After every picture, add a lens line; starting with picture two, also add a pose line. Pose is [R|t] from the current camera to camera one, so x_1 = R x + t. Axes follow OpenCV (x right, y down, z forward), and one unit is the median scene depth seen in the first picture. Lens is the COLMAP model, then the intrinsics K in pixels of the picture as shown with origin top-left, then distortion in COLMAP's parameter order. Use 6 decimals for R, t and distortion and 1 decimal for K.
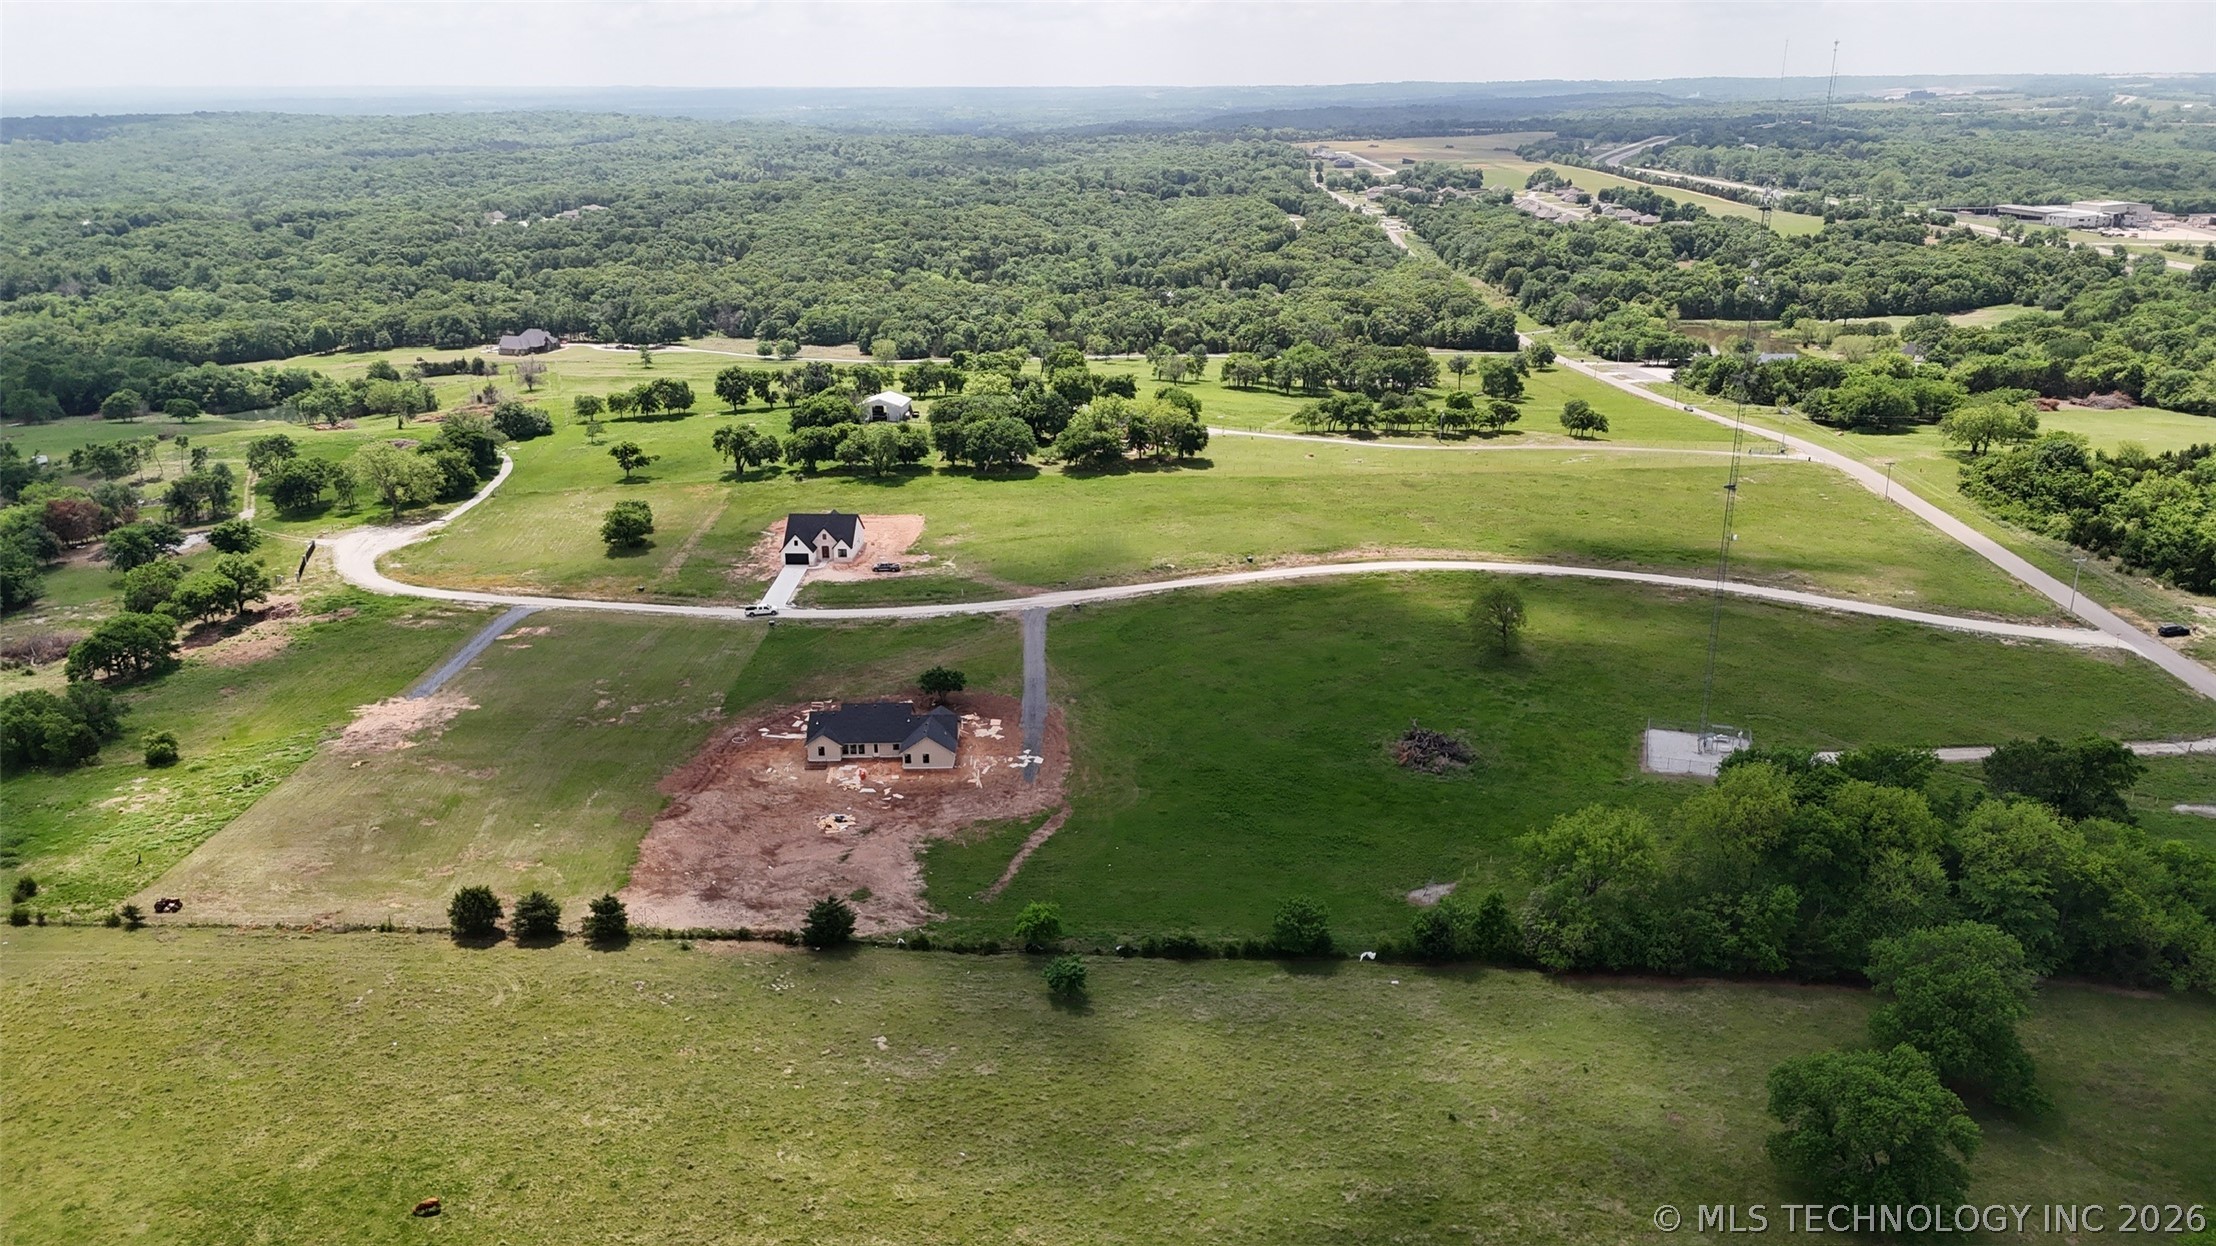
lens RADIAL K [[1618.0, 0, 1116.3], [0, 1618.0, 618.4], [0, 0, 1]] dist [0.081402, -0.076075]
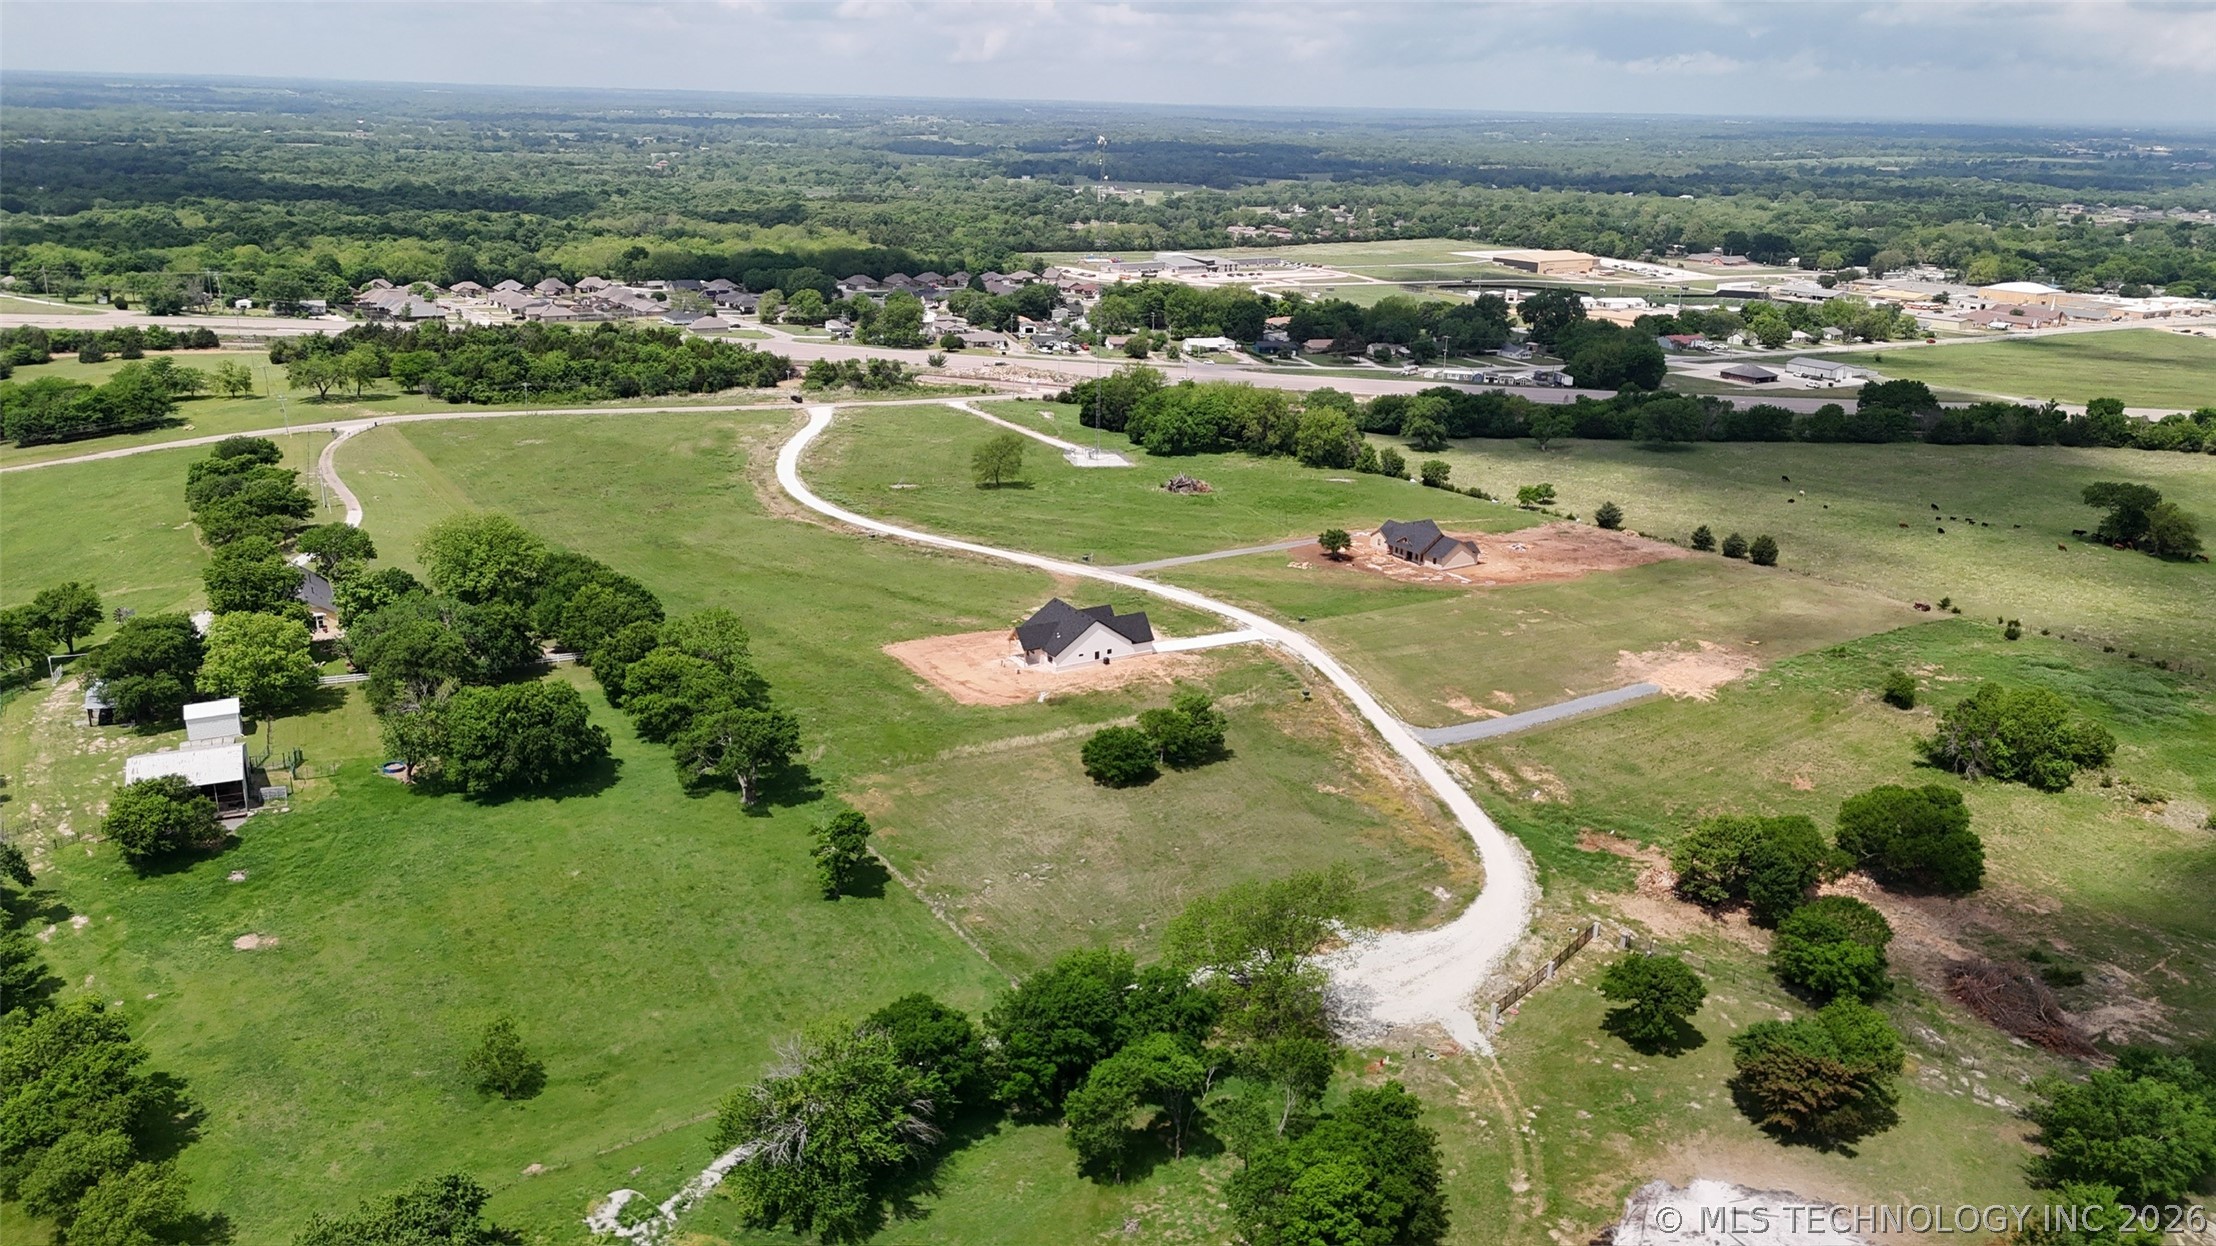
lens RADIAL K [[1618.0, 0, 1105.1], [0, 1618.0, 628.6], [0, 0, 1]] dist [0.081402, -0.076075]
pose [[-0.529707, -0.271711, 0.803482, -0.382425], [0.245541, 0.857614, 0.451893, -0.189544], [-0.811862, 0.436658, -0.387568, 0.600454]]
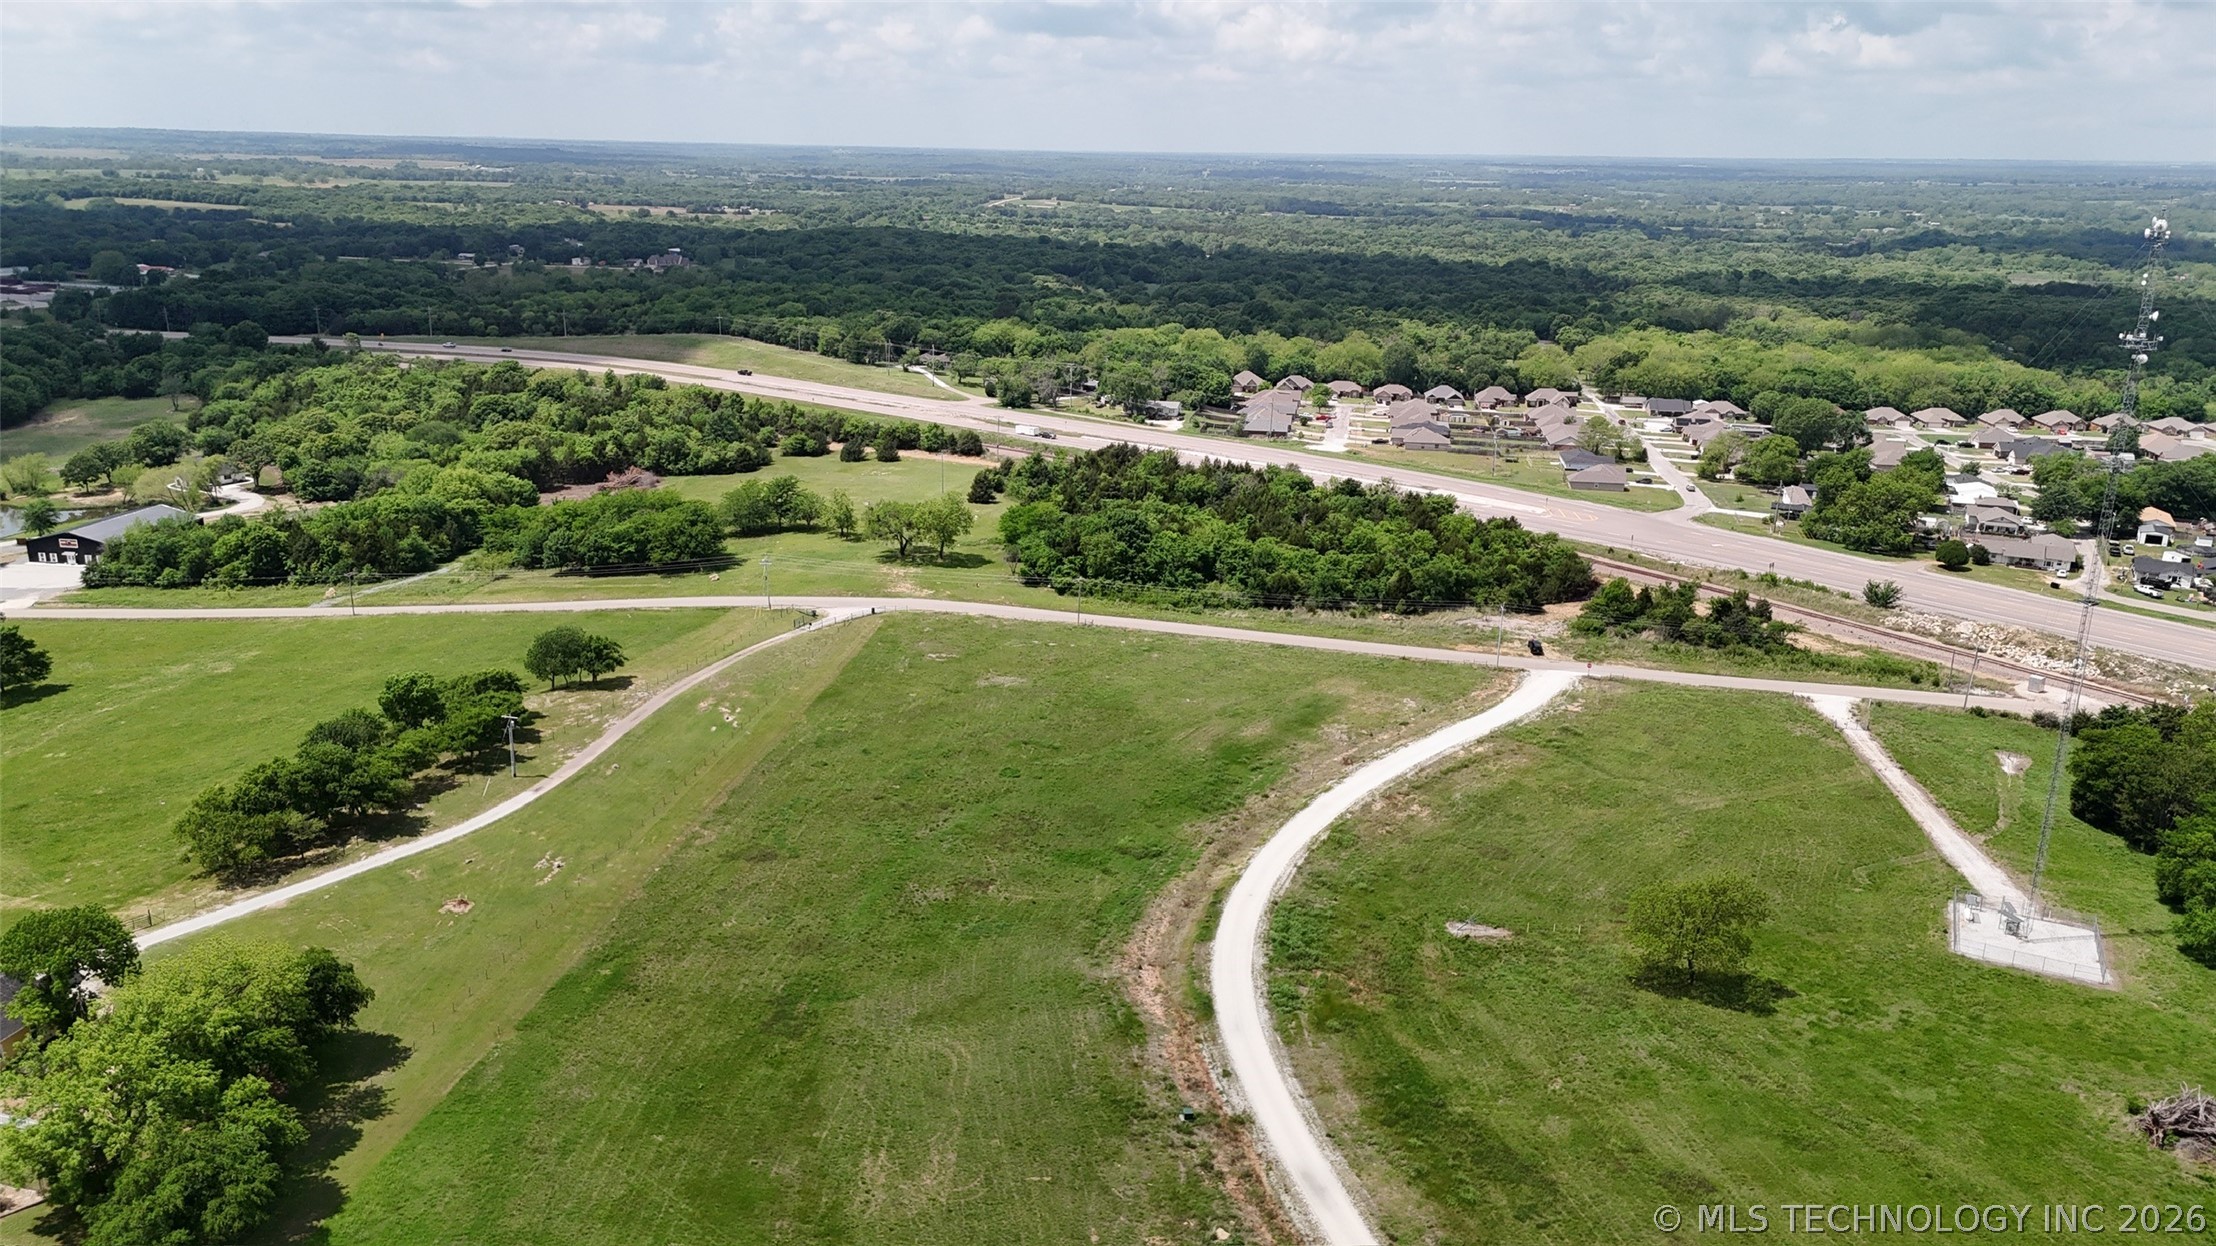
lens RADIAL K [[1618.0, 0, 1102.5], [0, 1618.0, 633.5], [0, 0, 1]] dist [0.081402, -0.076075]
pose [[0.152174, -0.278478, 0.948310, -0.142550], [0.294941, 0.928562, 0.225350, -0.123047], [-0.943320, 0.245403, 0.223438, 0.410532]]
